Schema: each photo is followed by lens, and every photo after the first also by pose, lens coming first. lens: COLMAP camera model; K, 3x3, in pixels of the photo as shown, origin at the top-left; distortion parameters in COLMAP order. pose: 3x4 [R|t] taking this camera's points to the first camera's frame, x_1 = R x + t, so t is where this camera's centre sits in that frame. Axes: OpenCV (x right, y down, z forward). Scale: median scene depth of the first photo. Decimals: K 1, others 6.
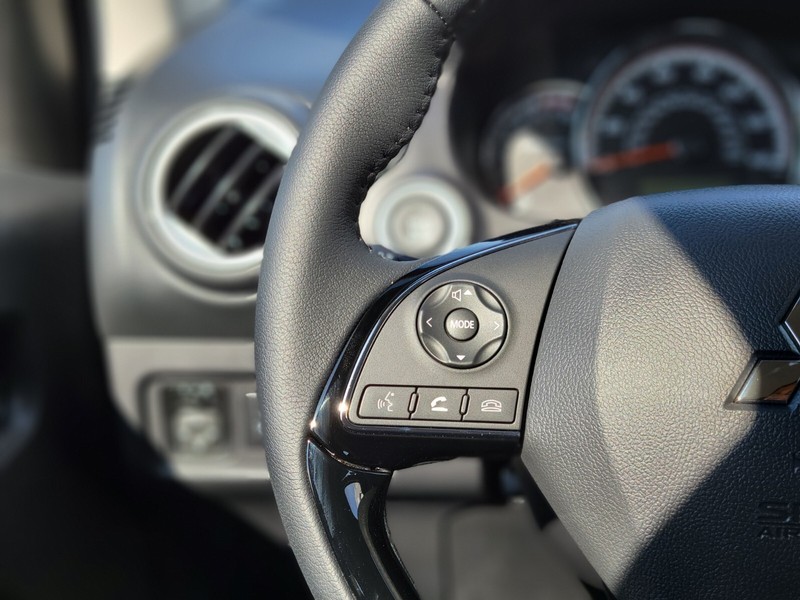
lens RADIAL K [[1223.2, 0, 400.0], [0, 1223.2, 300.0], [0, 0, 1]] dist [0.024003, -0.049983]
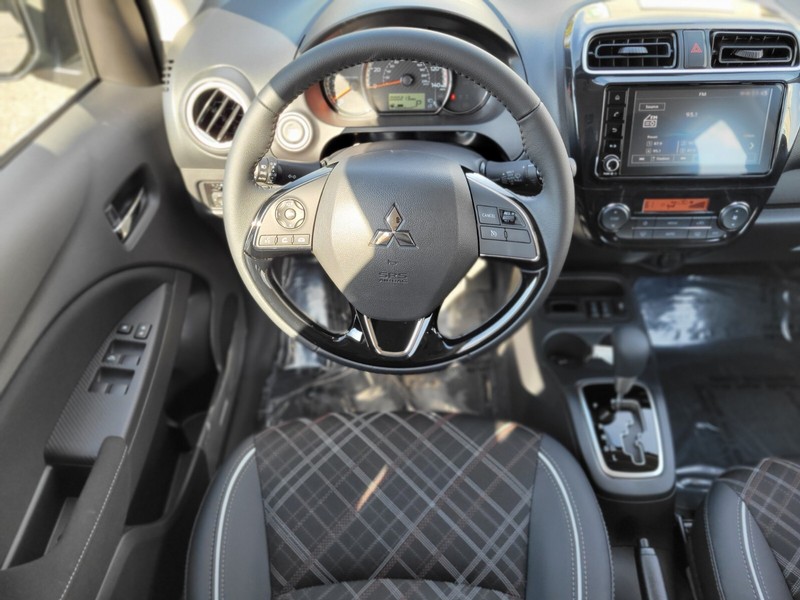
lens RADIAL K [[610.0, 0, 399.0], [0, 610.0, 293.3], [0, 0, 1]] dist [0.014582, -0.006865]
pose [[0.998652, -0.027351, 0.044111, 0.249462], [0.004028, 0.888160, 0.459516, -0.508257], [-0.051746, -0.458719, 0.887073, -0.473710]]
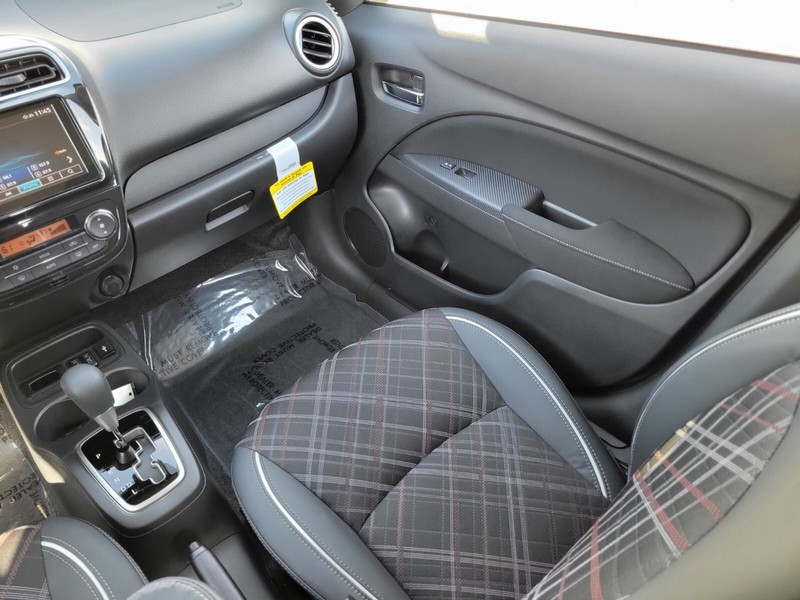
lens RADIAL K [[601.8, 0, 403.5], [0, 601.8, 294.8], [0, 0, 1]] dist [0.028219, -0.012897]
pose [[0.677138, -0.471608, 0.564863, 0.812160], [0.222161, 0.862828, 0.454062, -0.322236], [-0.701519, -0.181972, 0.689026, -0.778436]]
